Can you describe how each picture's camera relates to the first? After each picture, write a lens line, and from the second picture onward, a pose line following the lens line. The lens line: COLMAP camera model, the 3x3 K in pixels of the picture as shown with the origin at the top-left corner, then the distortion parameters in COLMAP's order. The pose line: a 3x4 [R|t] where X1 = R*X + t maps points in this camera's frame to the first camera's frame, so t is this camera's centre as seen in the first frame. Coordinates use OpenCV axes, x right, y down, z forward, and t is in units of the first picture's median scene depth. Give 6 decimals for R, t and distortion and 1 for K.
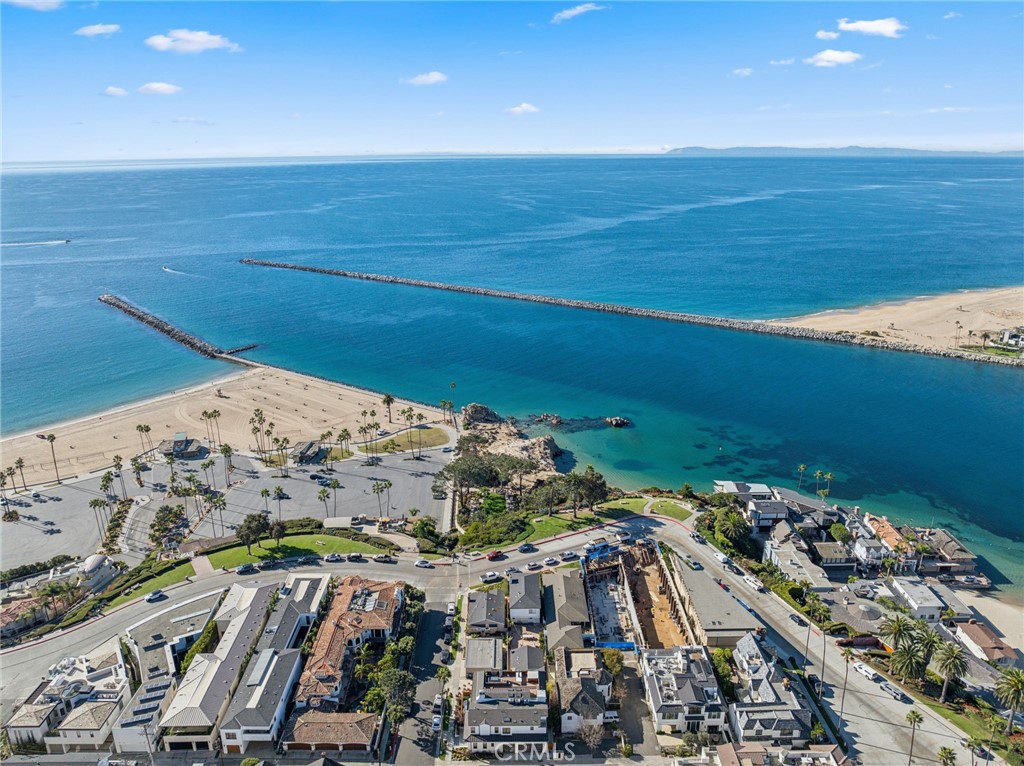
lens RADIAL K [[709.2, 0, 512.0], [0, 709.2, 383.0], [0, 0, 1]] dist [-0.044365, -0.000484]
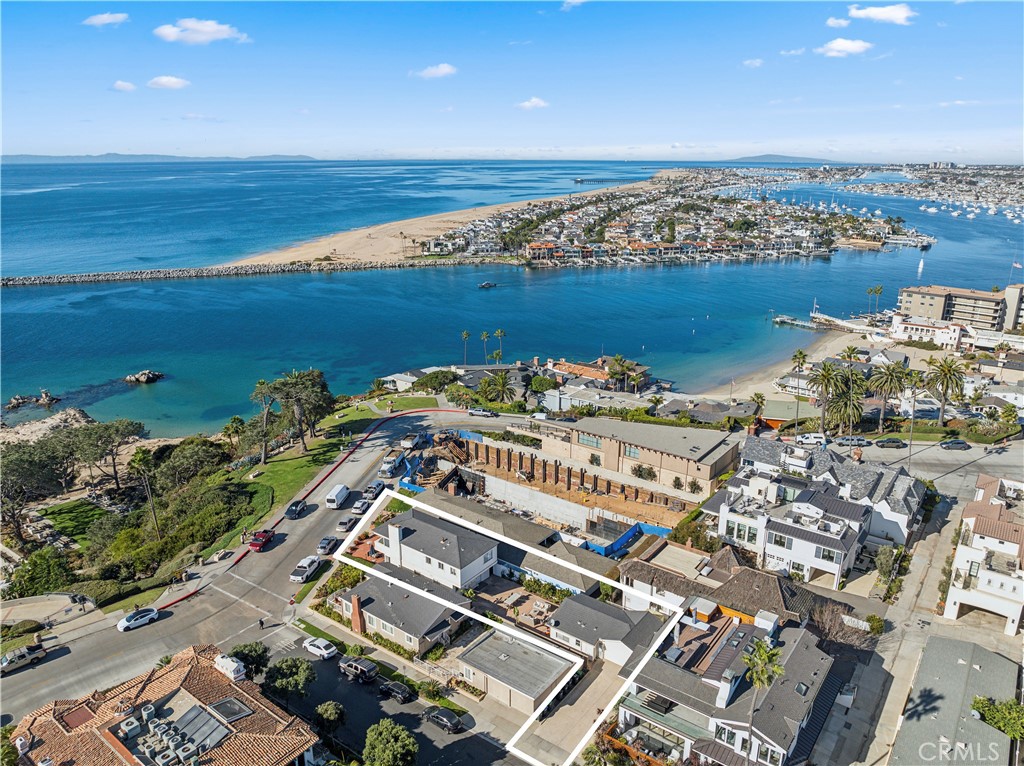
lens RADIAL K [[709.2, 0, 512.0], [0, 709.2, 383.0], [0, 0, 1]] dist [-0.044365, -0.000484]
pose [[0.605013, -0.232652, 0.761467, -0.247710], [0.233885, 0.966096, 0.109343, 0.111344], [-0.761089, 0.111942, 0.638915, 0.484629]]
